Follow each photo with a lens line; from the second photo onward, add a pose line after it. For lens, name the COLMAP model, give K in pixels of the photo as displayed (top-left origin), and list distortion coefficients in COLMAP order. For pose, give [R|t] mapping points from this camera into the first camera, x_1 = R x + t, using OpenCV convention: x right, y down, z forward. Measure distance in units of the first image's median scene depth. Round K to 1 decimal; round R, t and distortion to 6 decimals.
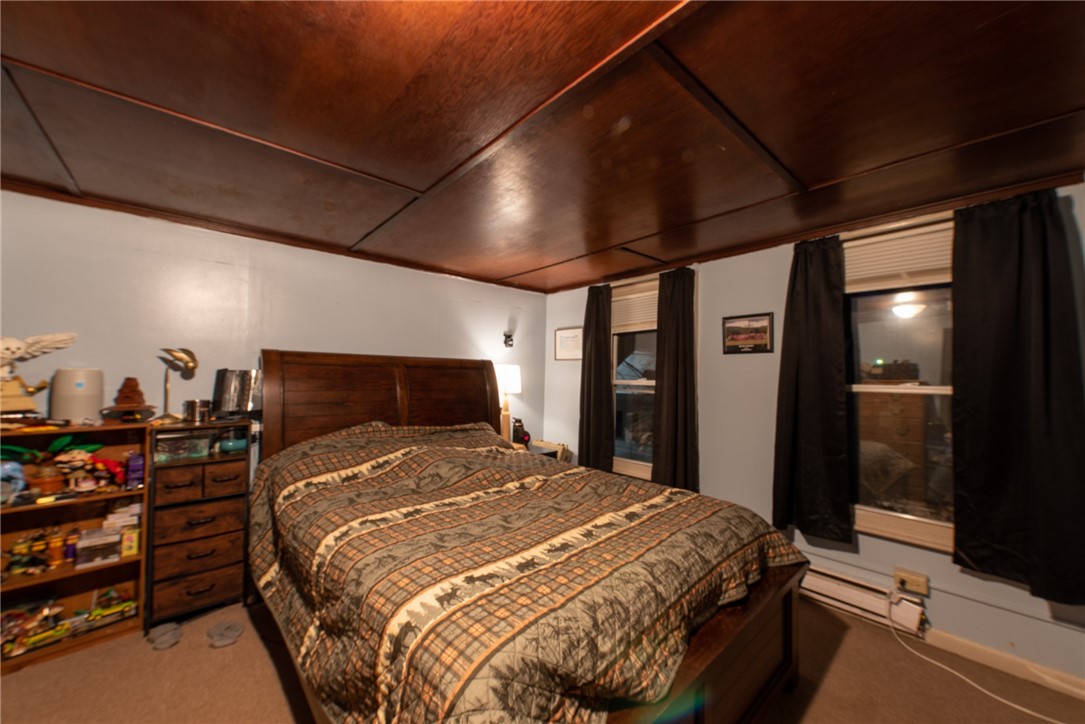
lens RADIAL K [[405.3, 0, 541.9], [0, 405.3, 366.6], [0, 0, 1]] dist [-0.001252, 0.000009]
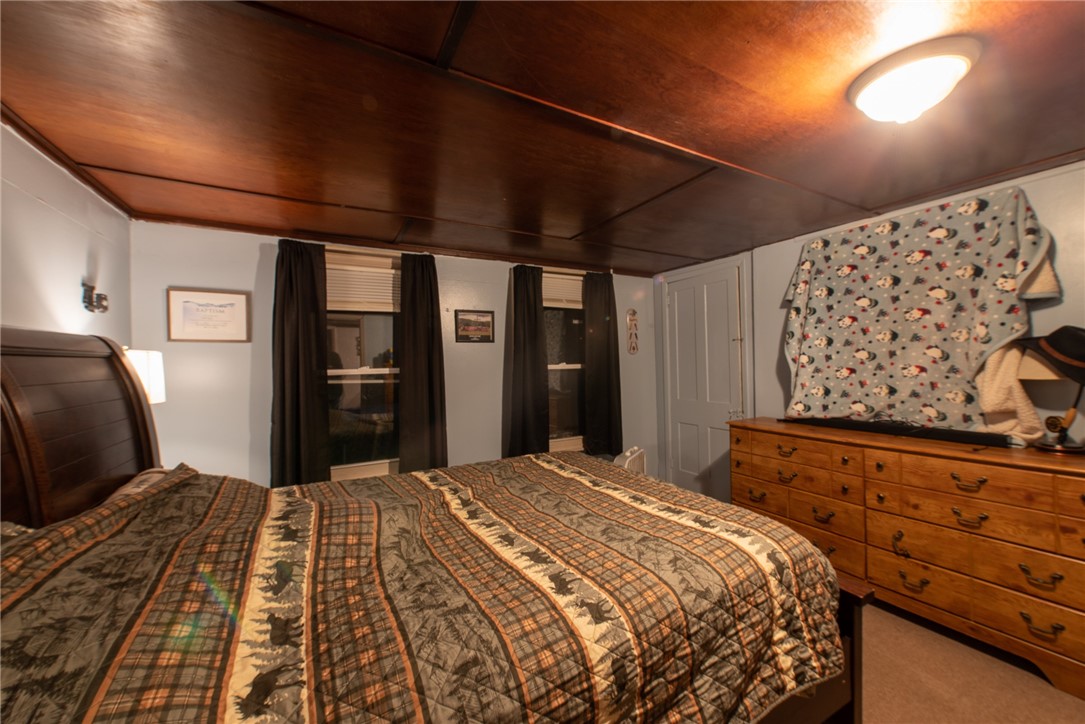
lens RADIAL K [[421.6, 0, 545.4], [0, 421.6, 358.6], [0, 0, 1]] dist [0.010624, -0.000266]
pose [[0.208620, -0.009834, 0.977947, -0.675919], [-0.002061, 0.999943, 0.010495, 0.002043], [-0.977995, -0.004205, 0.208588, 0.537999]]
